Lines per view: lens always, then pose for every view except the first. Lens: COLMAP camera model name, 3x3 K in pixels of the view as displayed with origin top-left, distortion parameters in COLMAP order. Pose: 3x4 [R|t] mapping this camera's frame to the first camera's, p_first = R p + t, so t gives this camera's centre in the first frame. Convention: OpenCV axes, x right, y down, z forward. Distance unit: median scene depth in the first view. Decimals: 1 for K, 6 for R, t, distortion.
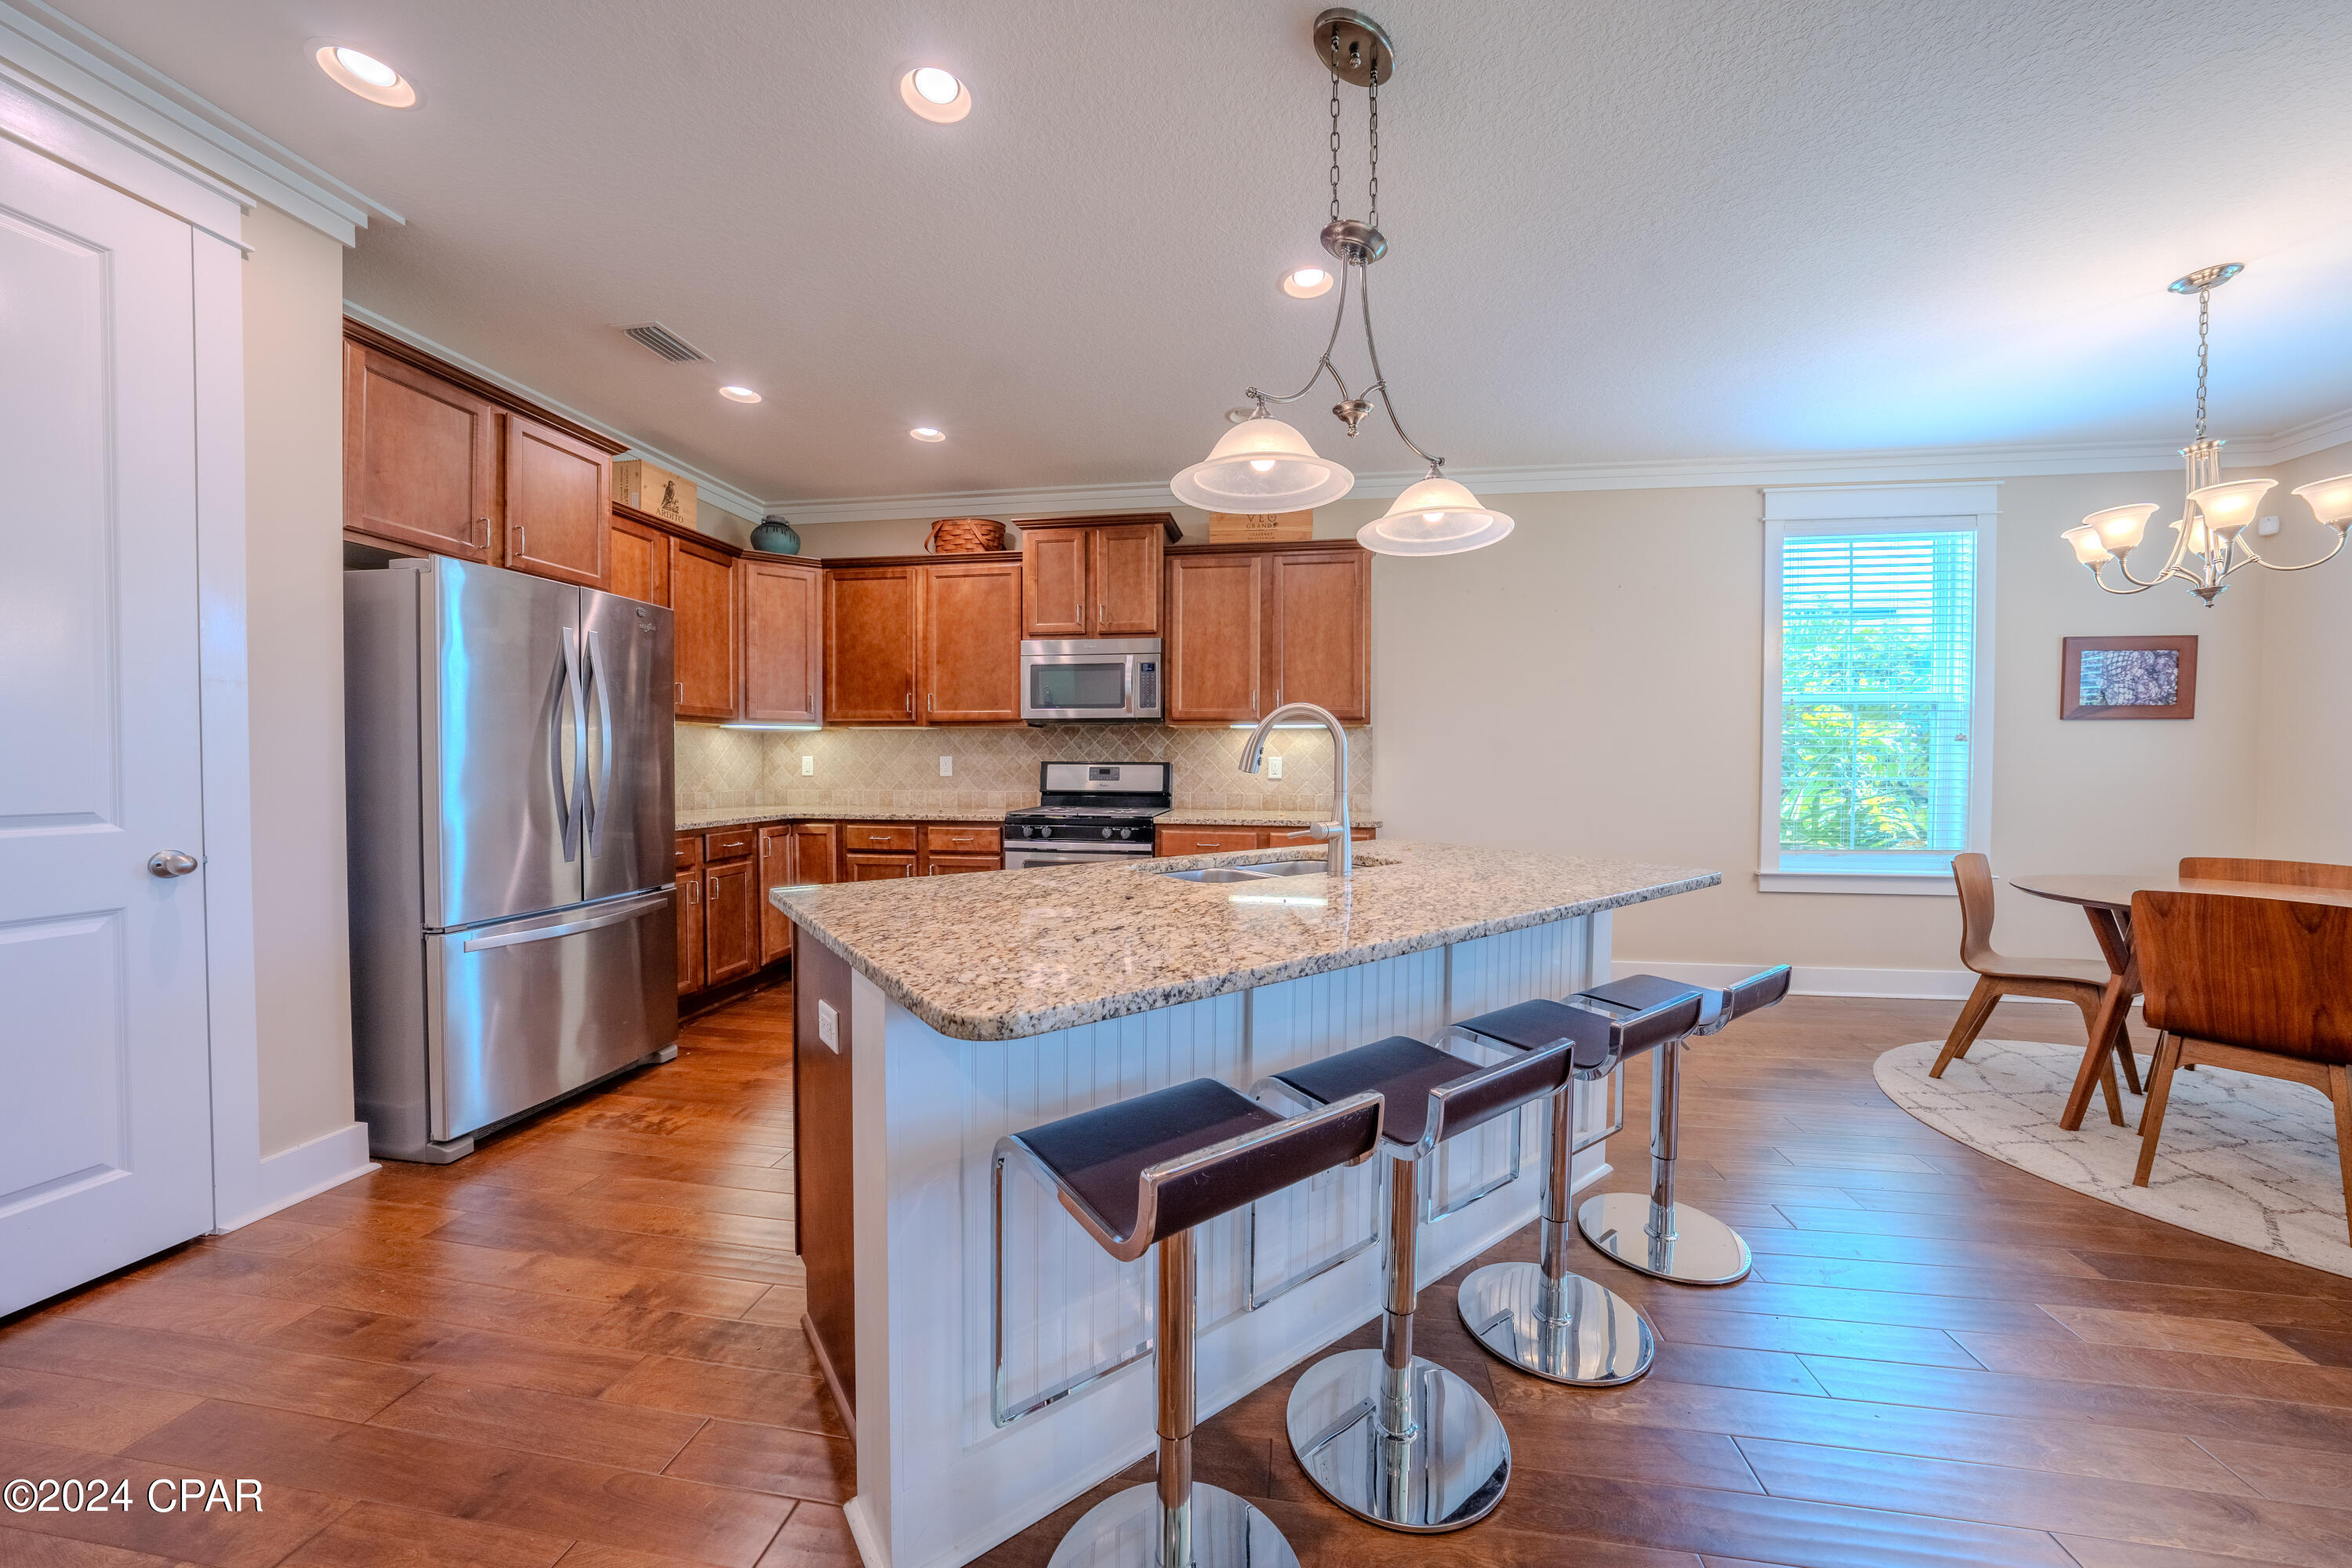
lens RADIAL K [[812.3, 0, 1176.0], [0, 812.3, 784.0], [0, 0, 1]] dist [-0.030900, 0.006132]
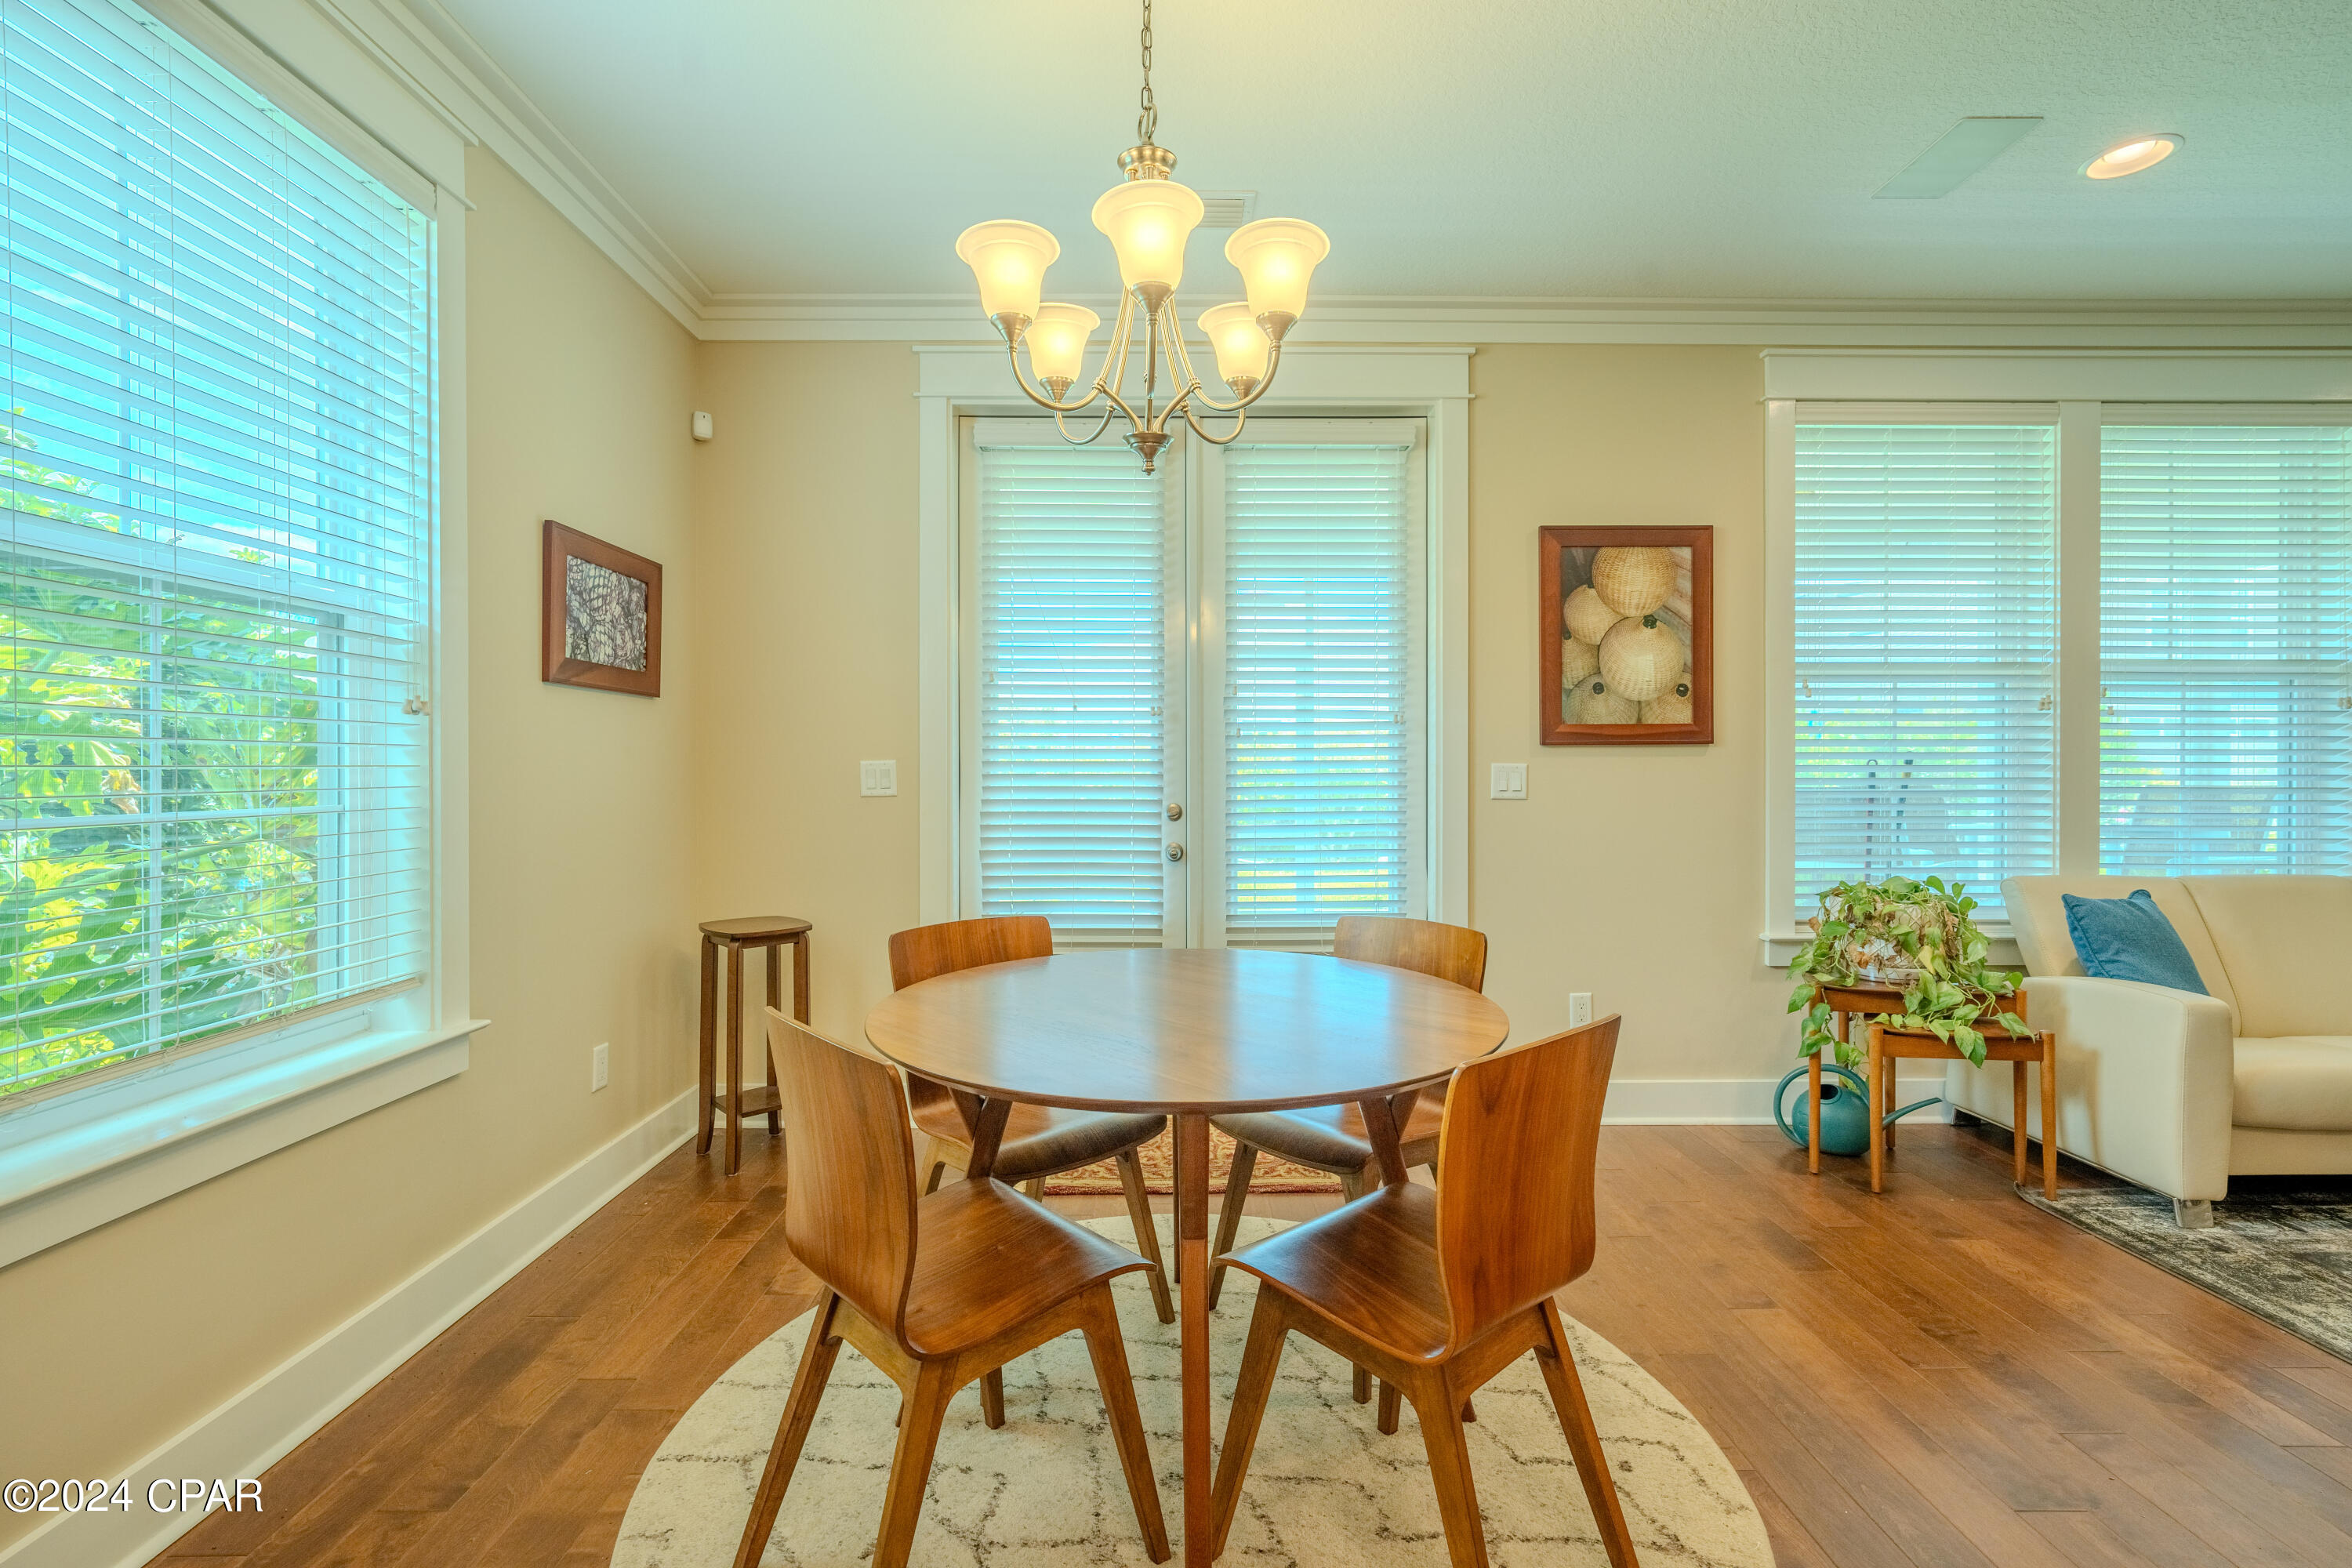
lens RADIAL K [[1030.4, 0, 1178.6], [0, 1030.4, 772.7], [0, 0, 1]] dist [-0.000012, -0.000065]
pose [[-0.175834, -0.006390, 0.984399, 0.364670], [0.021146, 0.999724, 0.010267, -0.019586], [-0.984193, 0.022621, -0.175650, 0.651281]]
